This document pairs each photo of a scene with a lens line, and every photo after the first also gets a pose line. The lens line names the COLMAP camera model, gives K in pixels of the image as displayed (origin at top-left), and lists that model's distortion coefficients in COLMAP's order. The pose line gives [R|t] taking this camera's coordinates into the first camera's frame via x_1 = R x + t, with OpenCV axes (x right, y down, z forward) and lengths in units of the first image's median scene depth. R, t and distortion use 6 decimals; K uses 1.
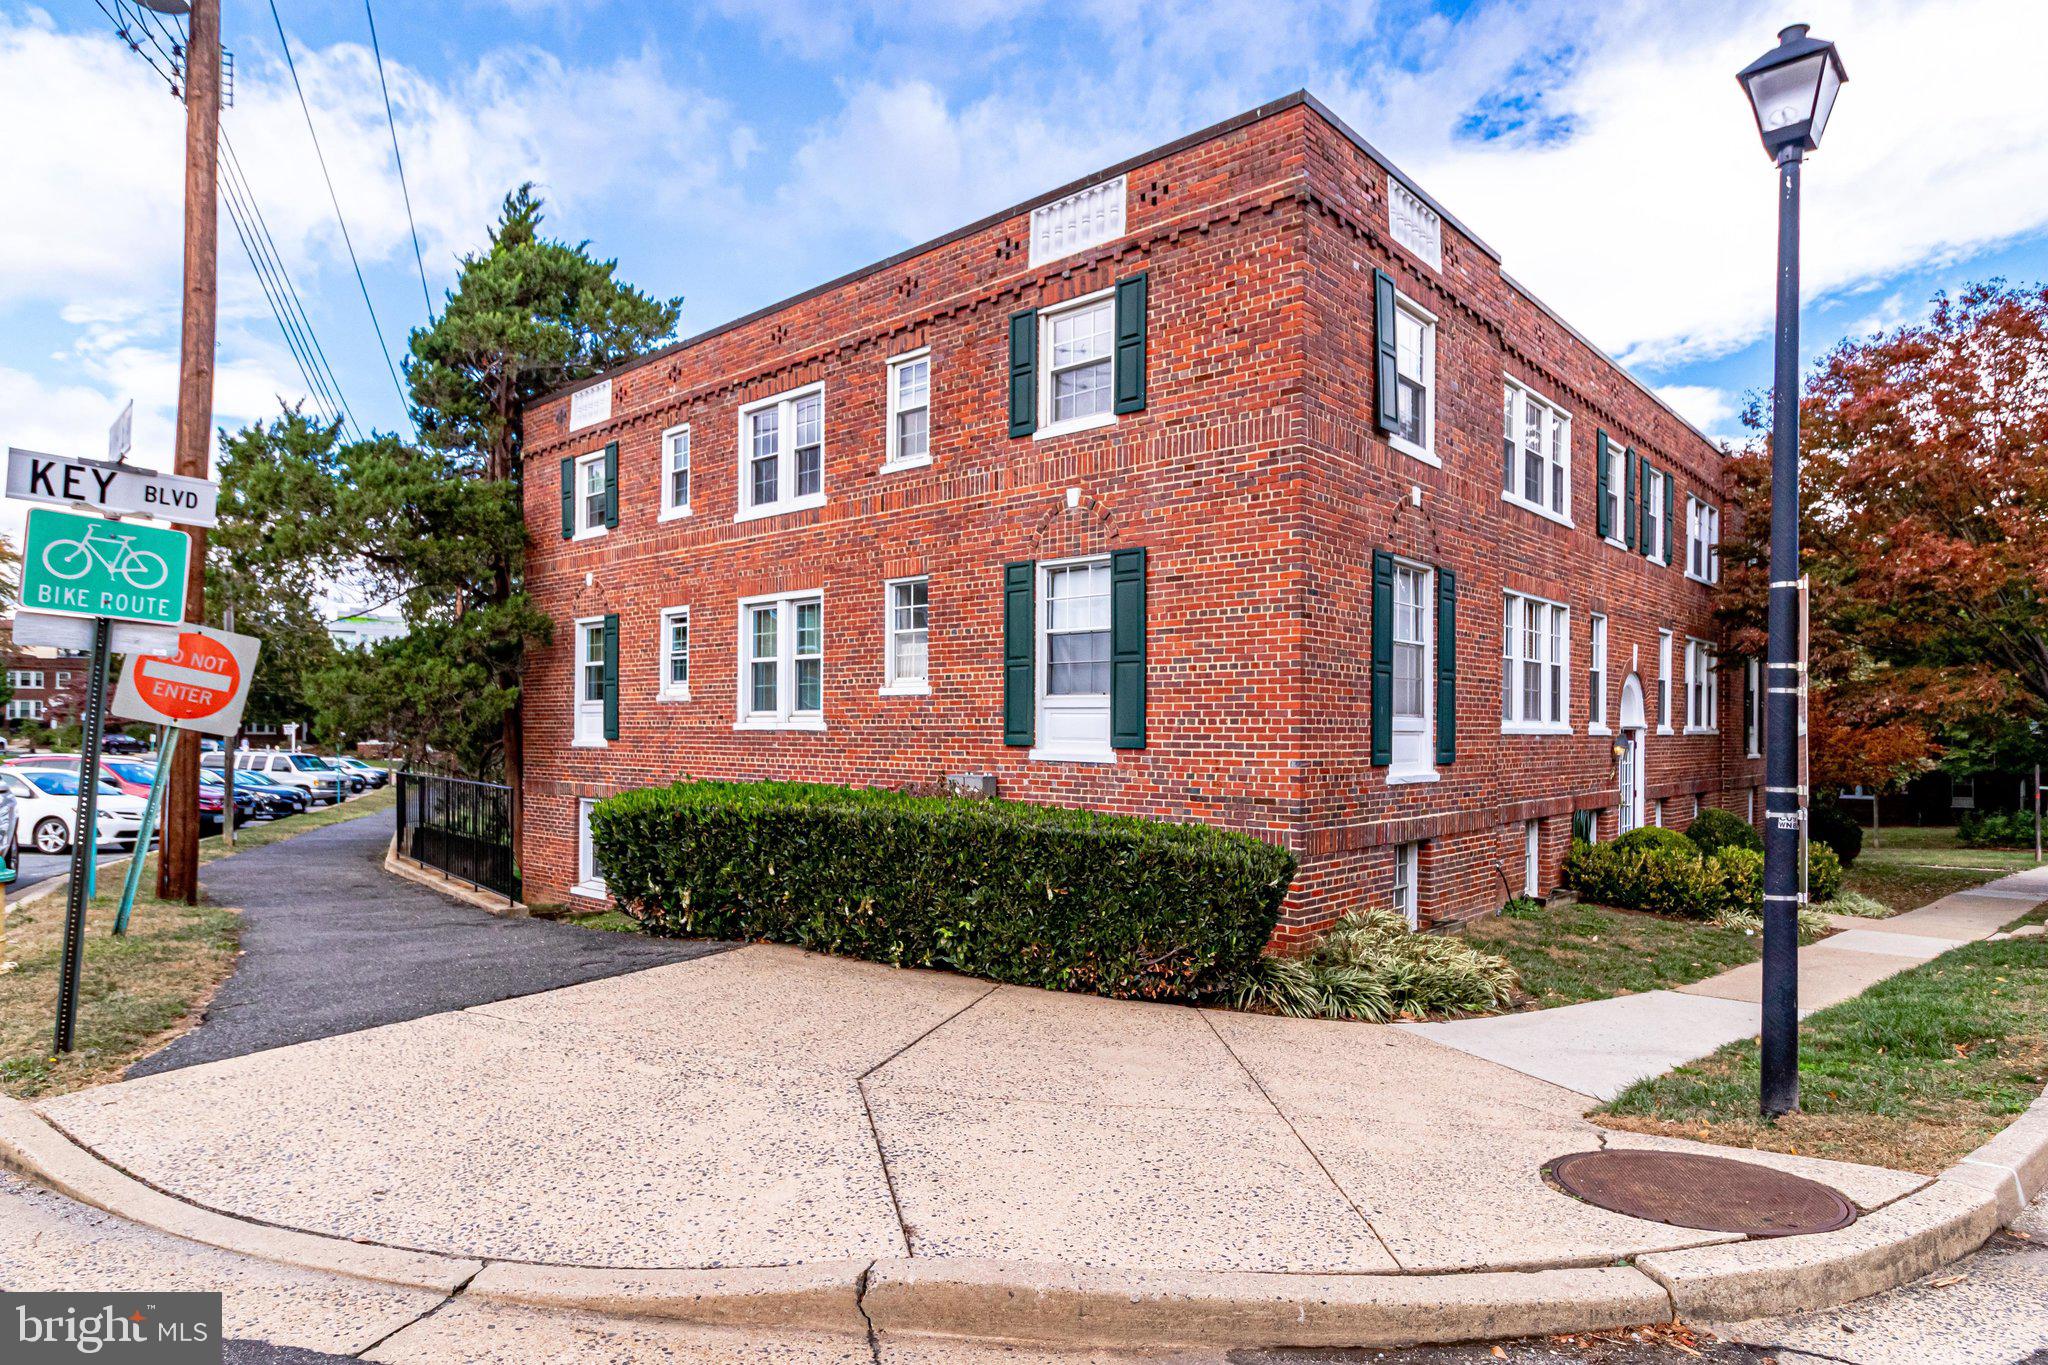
lens RADIAL K [[1140.2, 0, 1025.4], [0, 1140.2, 733.9], [0, 0, 1]] dist [0.000959, 0.000184]
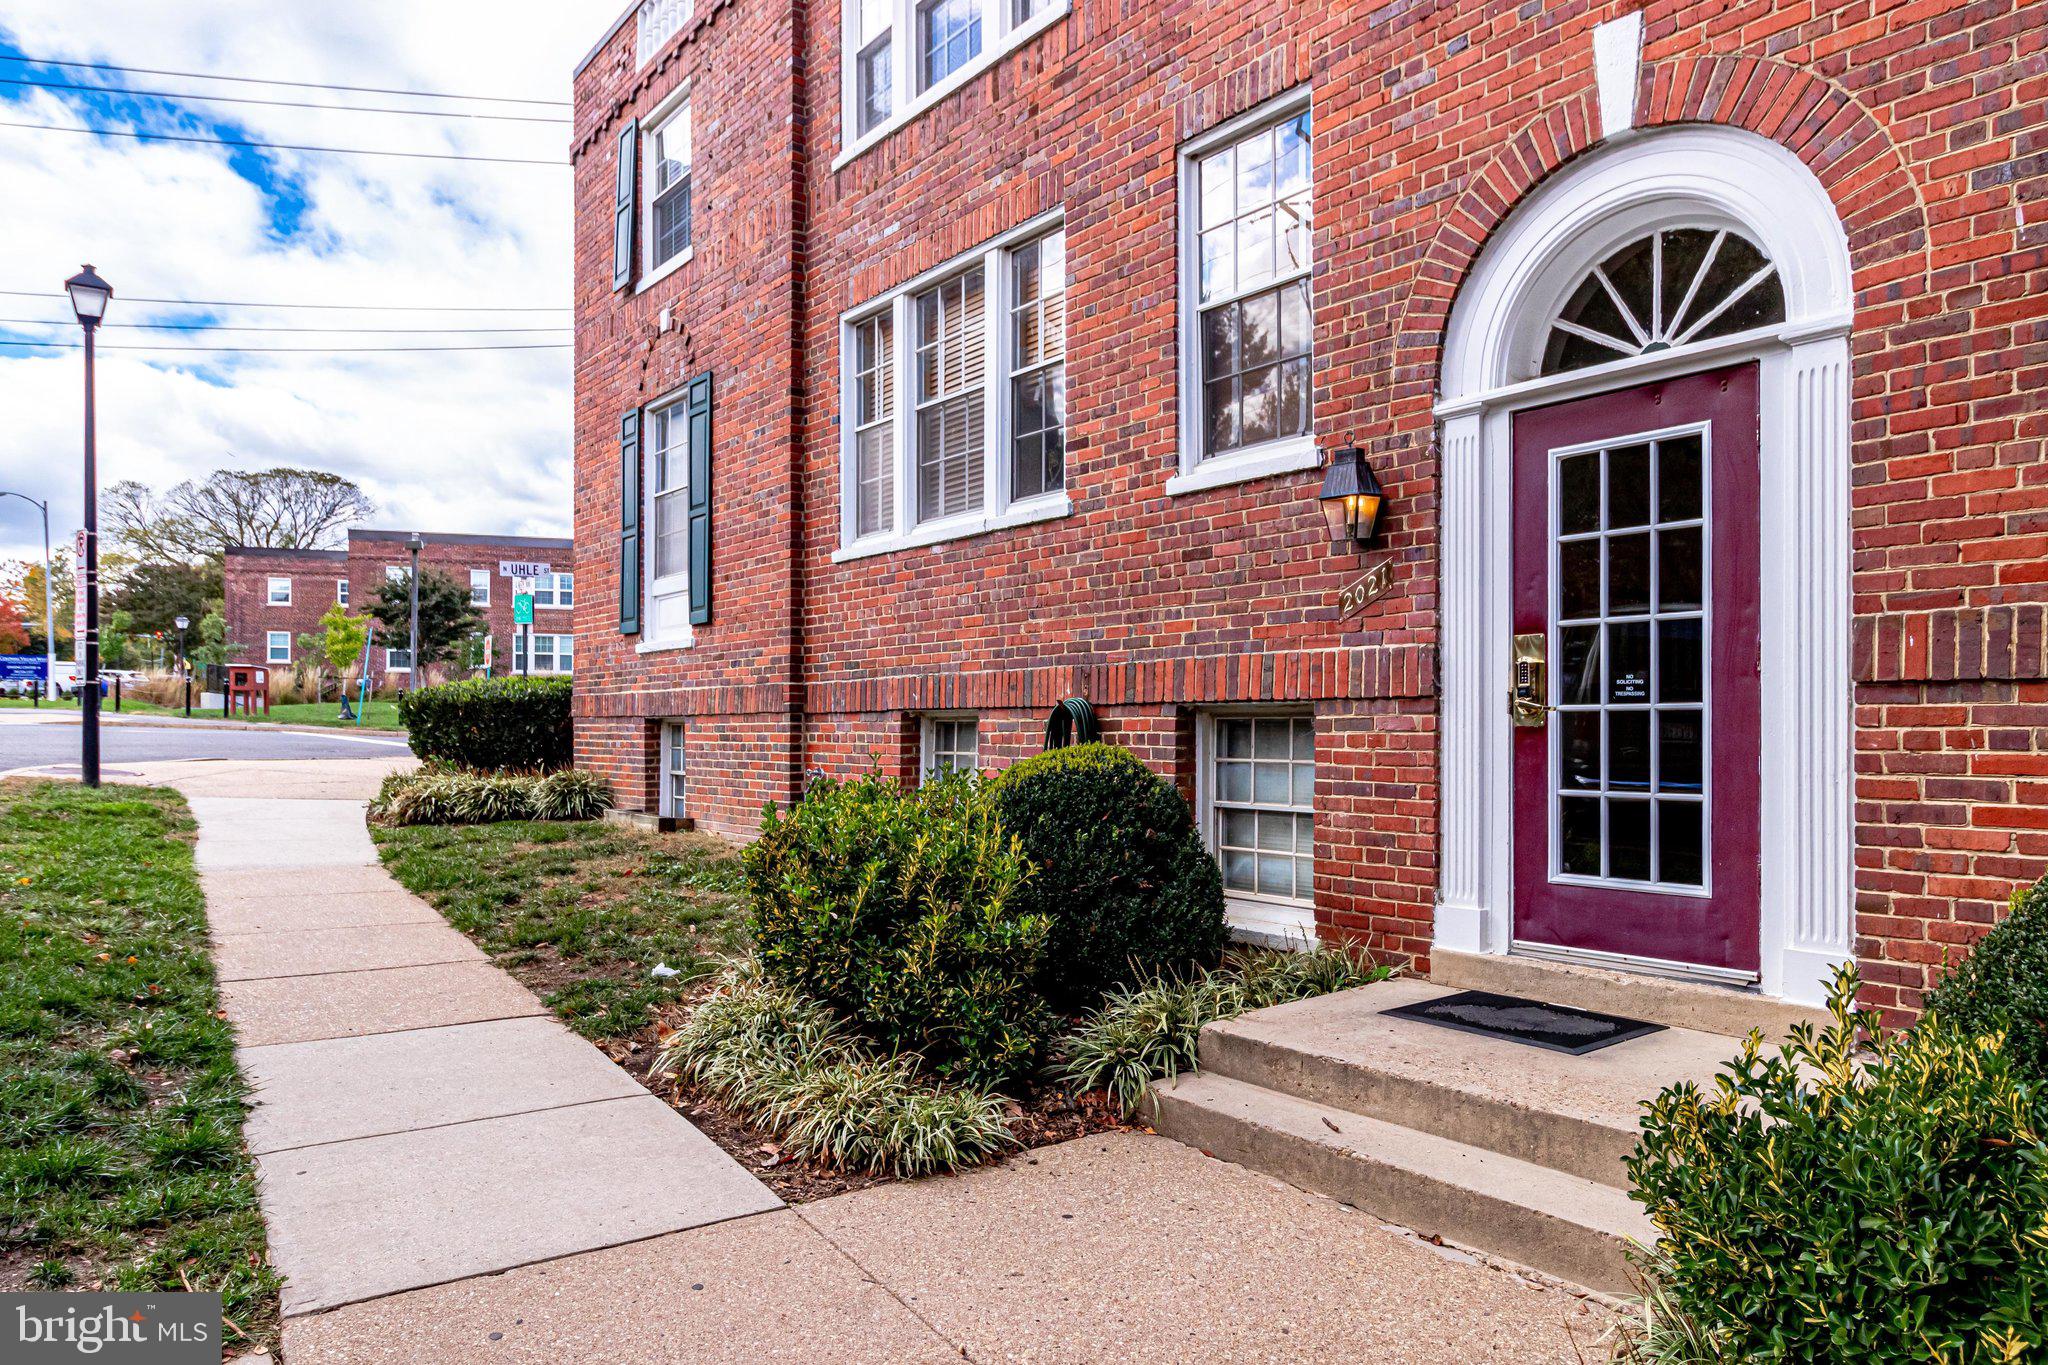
lens RADIAL K [[1286.1, 0, 1014.3], [0, 1286.1, 729.6], [0, 0, 1]] dist [0.004022, -0.002100]
pose [[-0.168882, -0.009548, -0.985590, 1.172988], [-0.005750, 0.999946, -0.008702, 0.101820], [0.985619, 0.004198, -0.168928, 1.317931]]
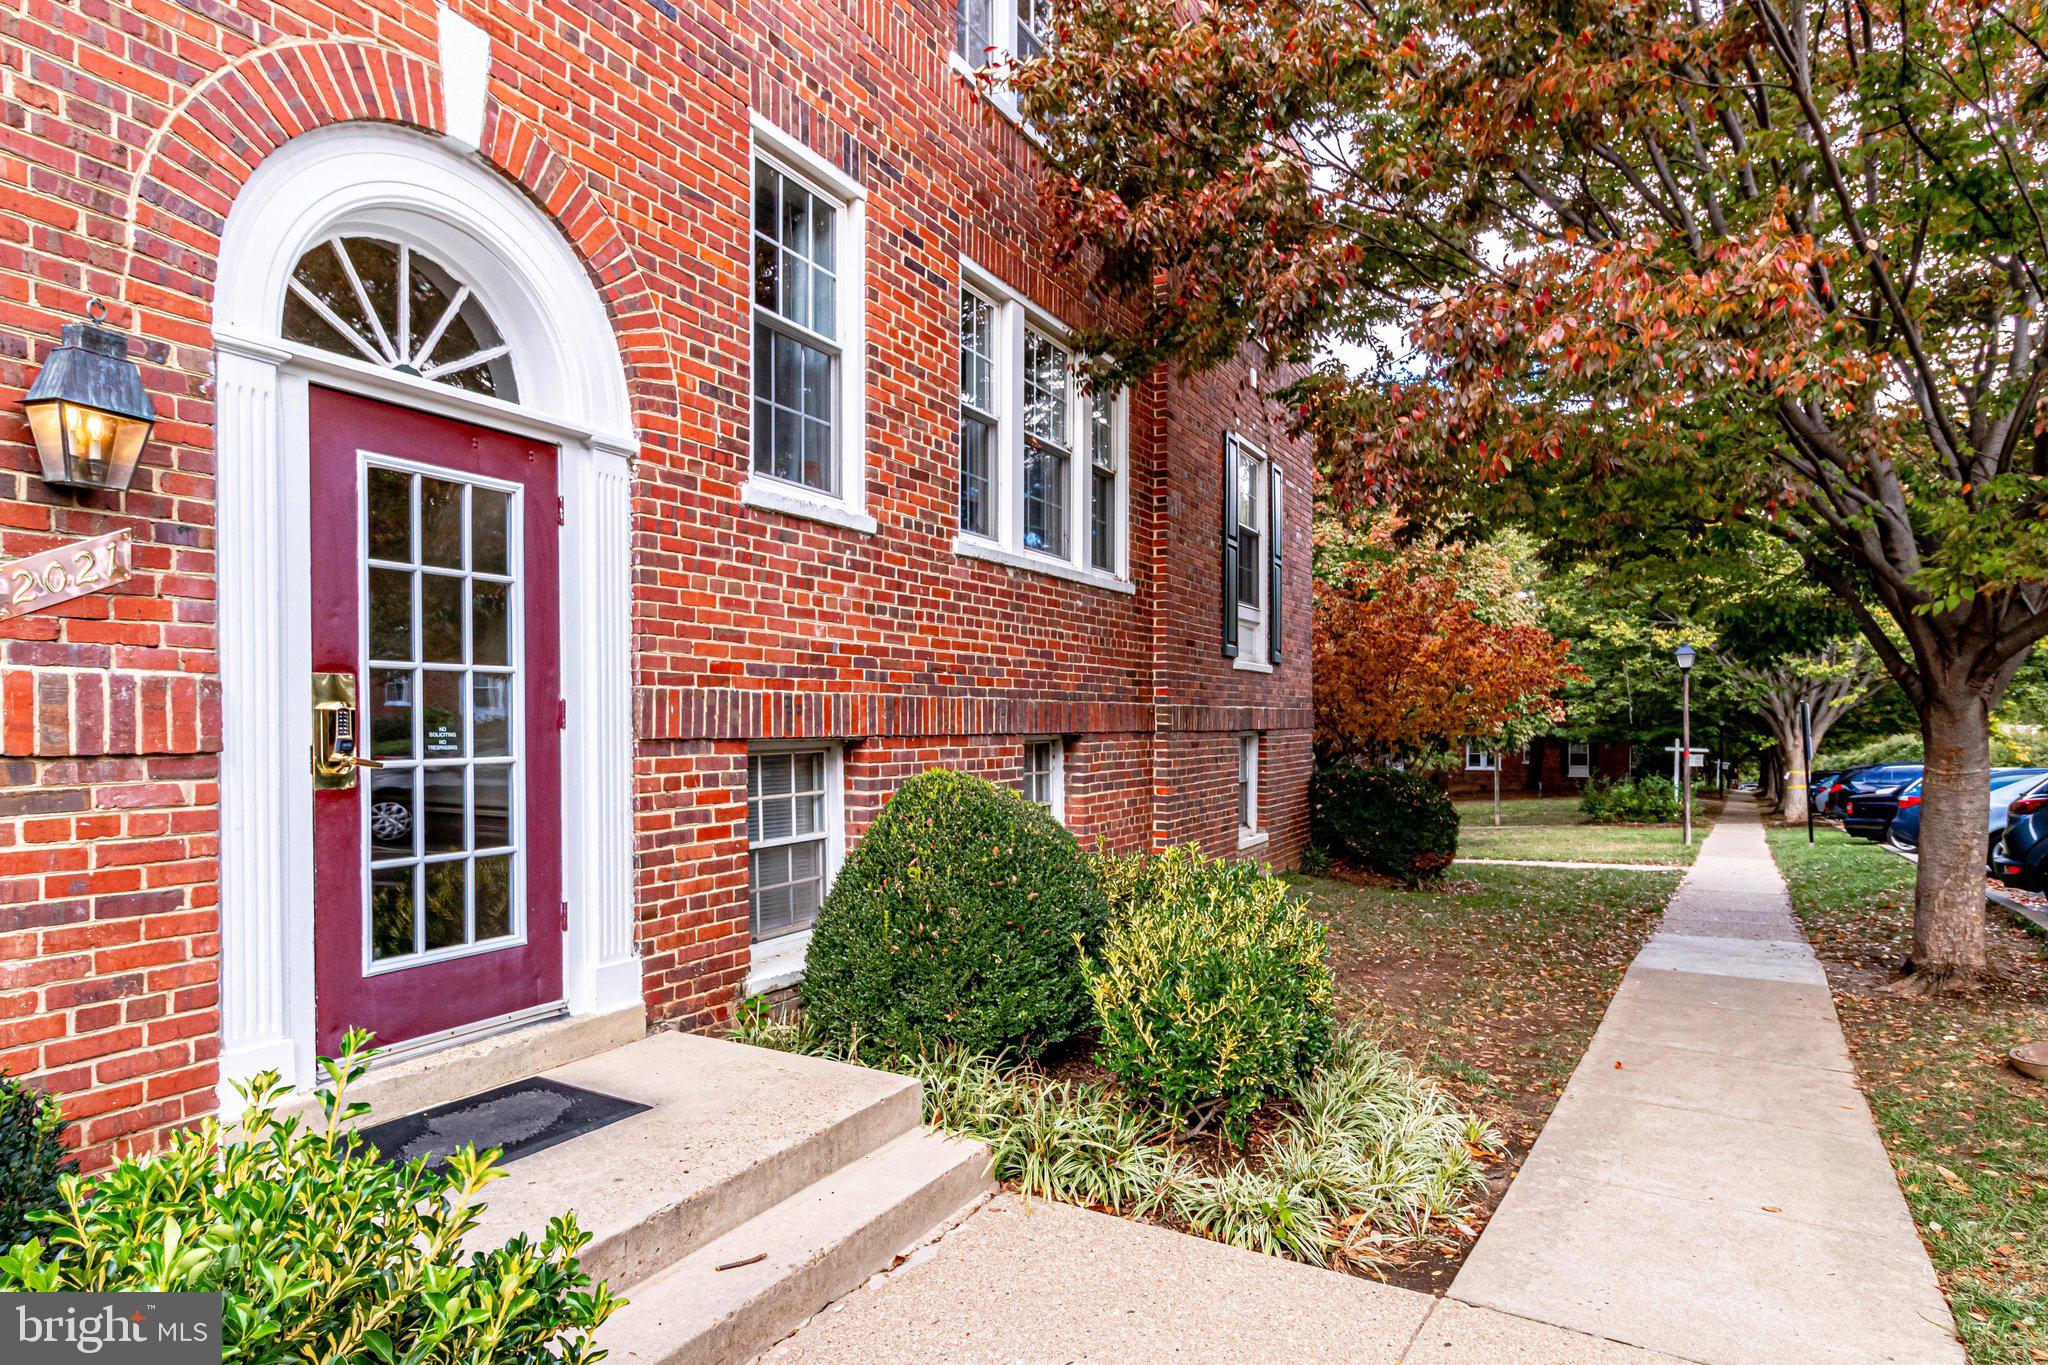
lens RADIAL K [[1140.2, 0, 1025.4], [0, 1140.2, 733.9], [0, 0, 1]] dist [0.000959, 0.000184]
pose [[0.970403, -0.012393, 0.241173, 0.826614], [0.010181, 0.999894, 0.010413, 0.080244], [-0.241276, -0.007650, 0.970426, 1.077515]]
